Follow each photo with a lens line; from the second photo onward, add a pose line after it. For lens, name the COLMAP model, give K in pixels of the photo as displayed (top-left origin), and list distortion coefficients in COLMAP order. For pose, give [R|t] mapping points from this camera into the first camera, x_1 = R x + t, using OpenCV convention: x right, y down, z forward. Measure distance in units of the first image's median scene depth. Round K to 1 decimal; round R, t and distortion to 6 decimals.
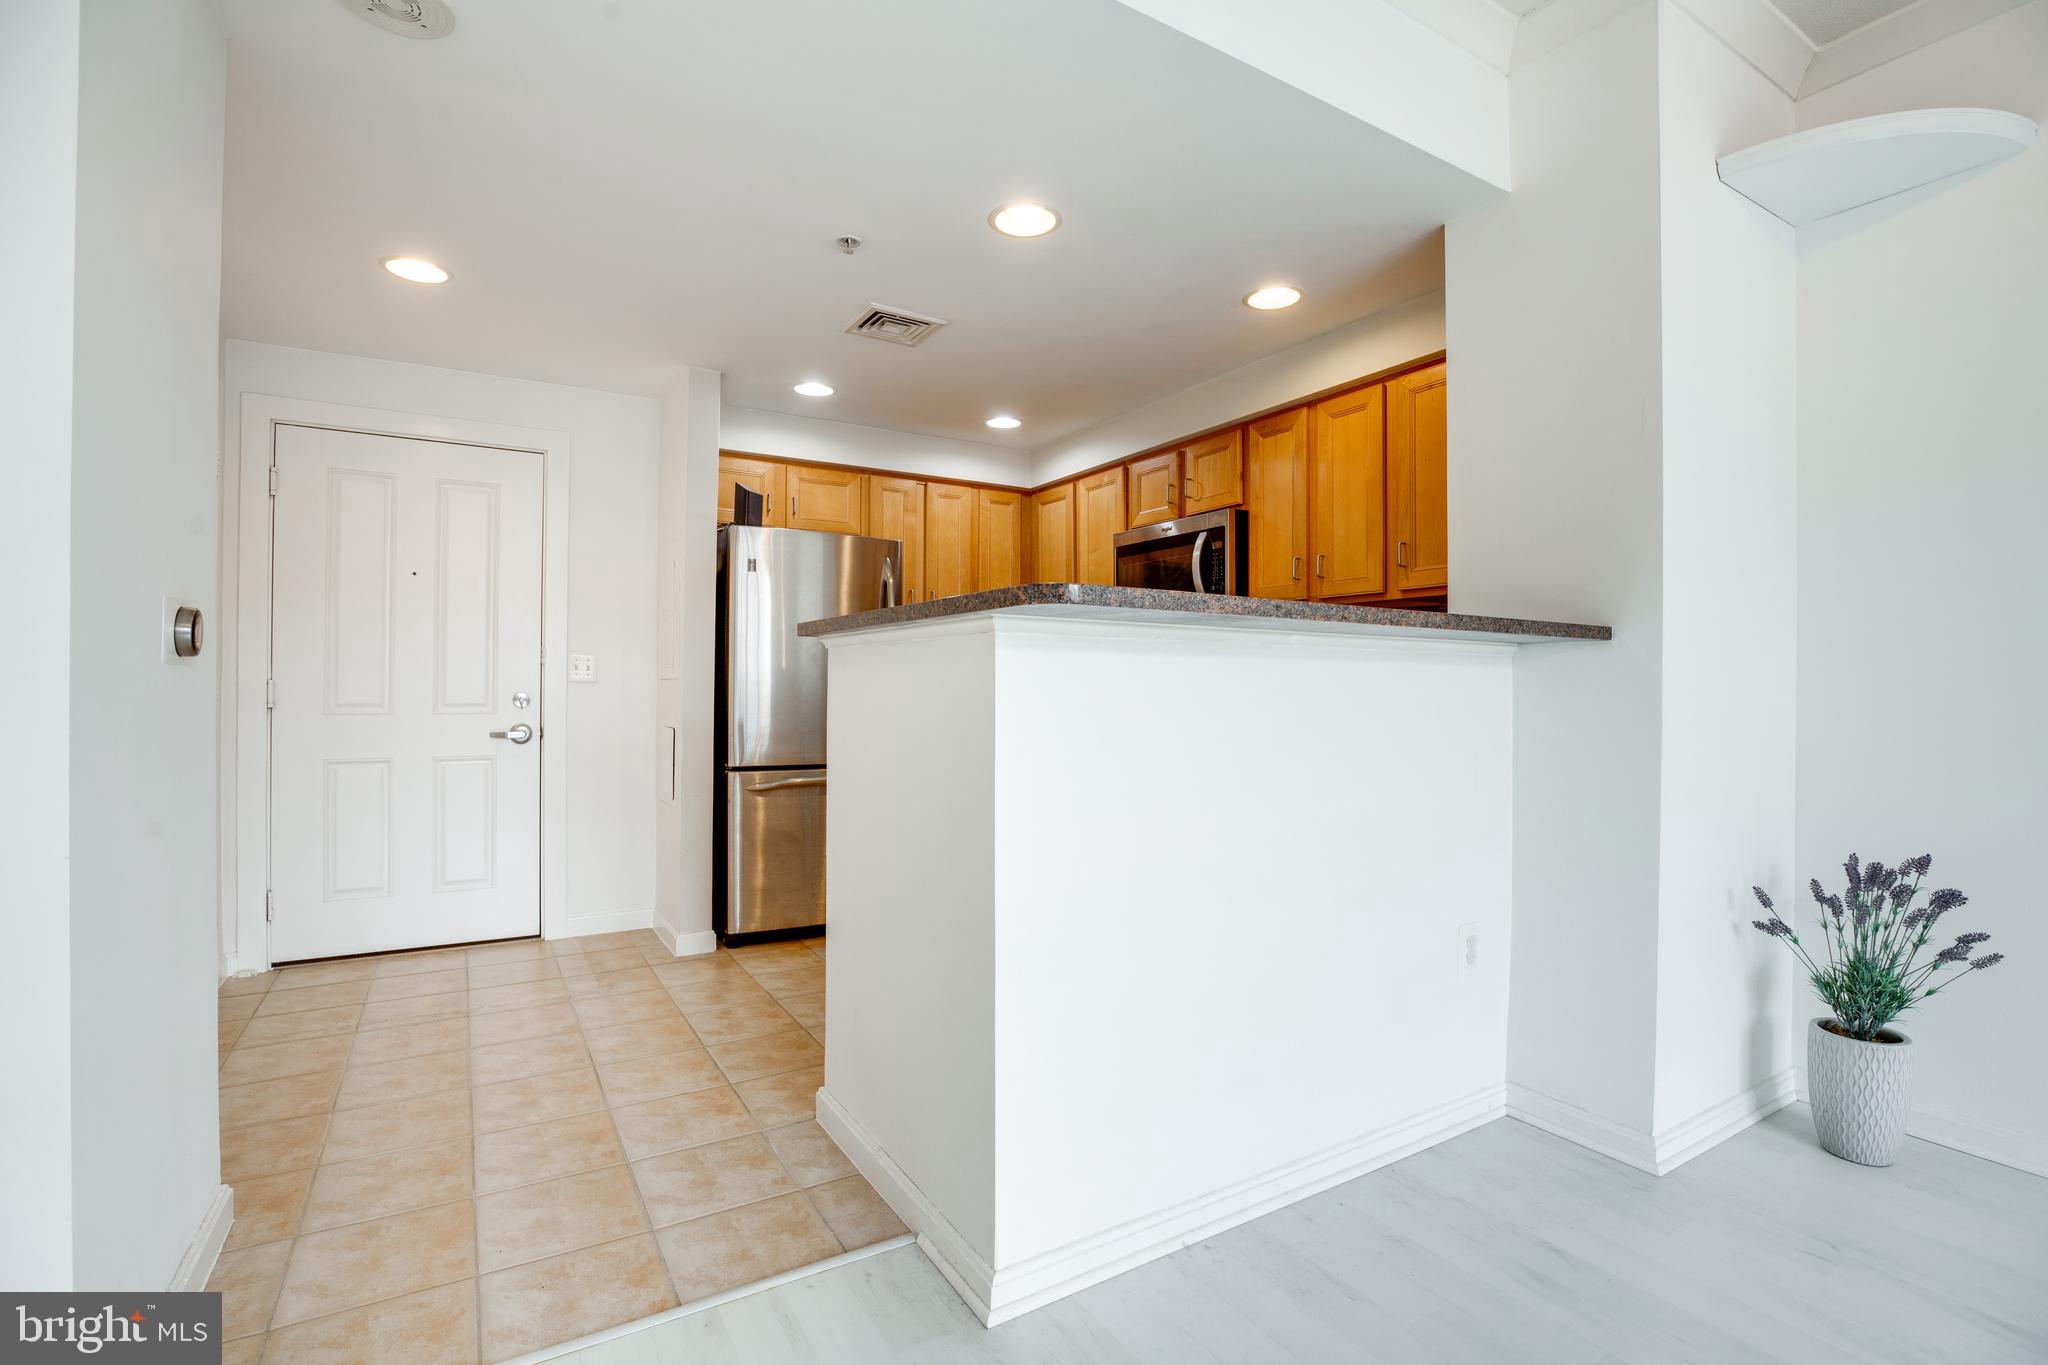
lens RADIAL K [[945.0, 0, 1024.0], [0, 945.0, 682.5], [0, 0, 1]] dist [-0.044904, 0.013052]
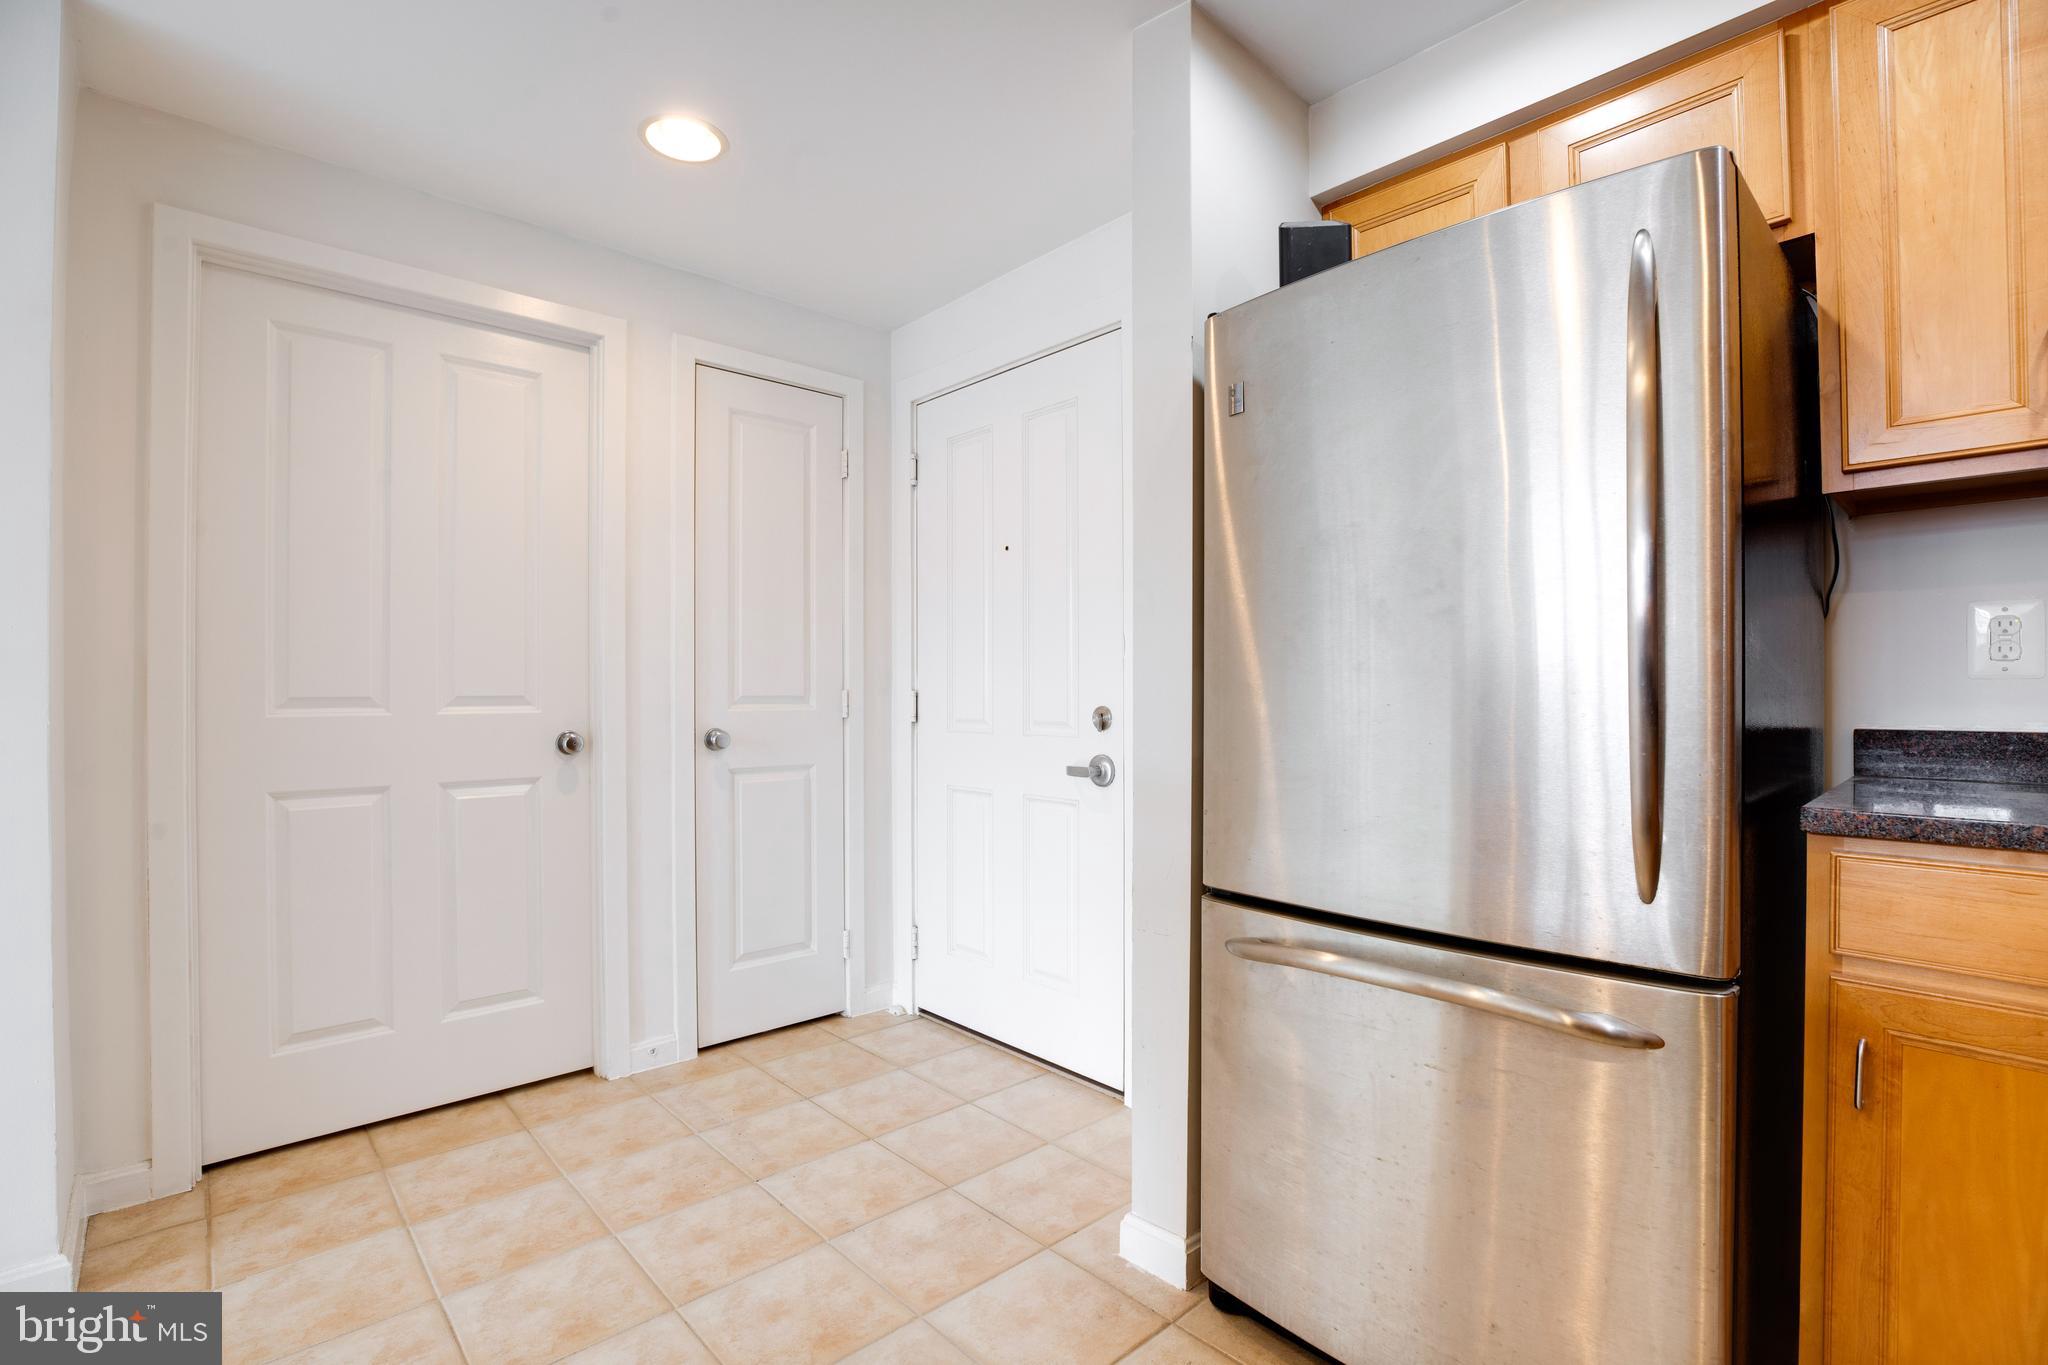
lens RADIAL K [[938.6, 0, 1025.1], [0, 938.6, 688.1], [0, 0, 1]] dist [-0.049171, 0.015062]
pose [[0.198293, -0.009969, -0.980092, 0.087963], [0.009033, 0.999924, -0.008343, 0.002827], [0.980101, -0.007199, 0.198368, 0.836003]]
